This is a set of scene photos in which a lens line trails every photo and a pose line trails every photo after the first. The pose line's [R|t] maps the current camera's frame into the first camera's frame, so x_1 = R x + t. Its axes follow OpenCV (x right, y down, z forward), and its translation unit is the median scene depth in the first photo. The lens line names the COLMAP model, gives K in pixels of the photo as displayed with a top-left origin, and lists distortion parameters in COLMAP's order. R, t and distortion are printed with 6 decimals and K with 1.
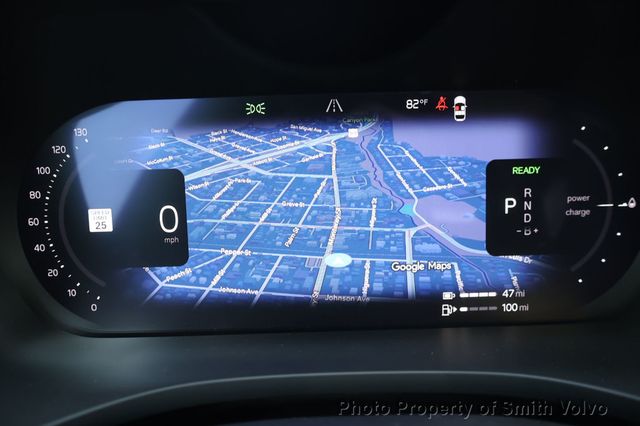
lens RADIAL K [[534.8, 0, 319.8], [0, 534.8, 214.0], [0, 0, 1]] dist [0.043507, 0.004293]
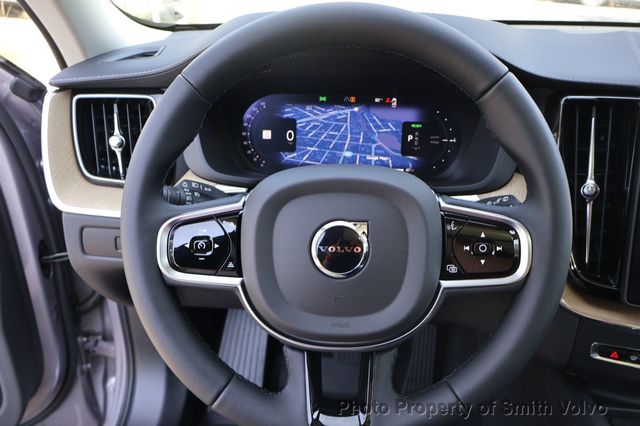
lens RADIAL K [[534.8, 0, 319.2], [0, 534.8, 211.2], [0, 0, 1]] dist [0.043507, 0.004293]
pose [[0.994389, 0.072121, -0.077394, 0.125732], [-0.067726, 0.996018, 0.057981, 0.236471], [0.081268, -0.052414, 0.995313, -1.867820]]
